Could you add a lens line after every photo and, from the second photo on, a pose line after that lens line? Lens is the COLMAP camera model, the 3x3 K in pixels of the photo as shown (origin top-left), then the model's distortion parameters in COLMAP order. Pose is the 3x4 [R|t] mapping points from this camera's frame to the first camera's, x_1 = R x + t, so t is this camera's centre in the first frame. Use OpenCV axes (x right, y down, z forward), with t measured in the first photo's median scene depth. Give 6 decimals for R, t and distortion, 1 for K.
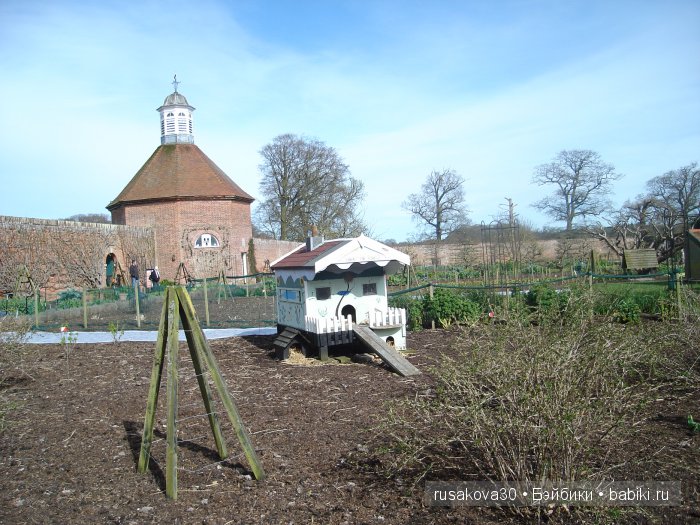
lens RADIAL K [[641.4, 0, 350.0], [0, 641.4, 262.5], [0, 0, 1]] dist [-0.179435, 0.164595]
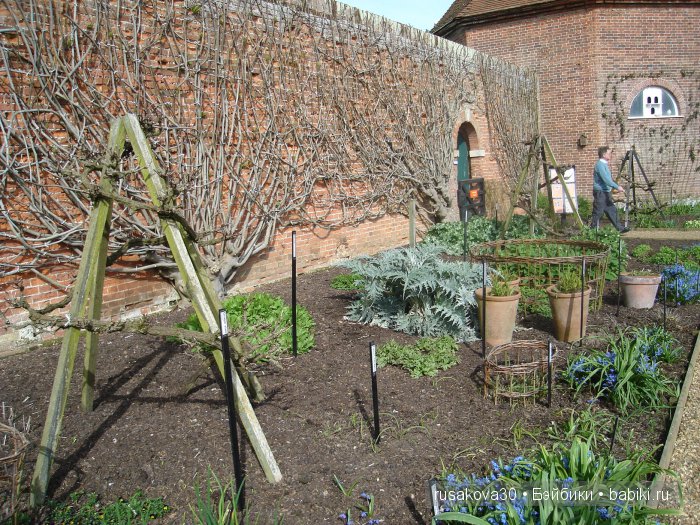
lens RADIAL K [[641.4, 0, 350.0], [0, 641.4, 262.5], [0, 0, 1]] dist [-0.179435, 0.164595]
pose [[0.922857, 0.057889, -0.380767, -0.250242], [0.001987, 0.987911, 0.155012, 0.007965], [0.385138, -0.143810, 0.911585, 0.517933]]
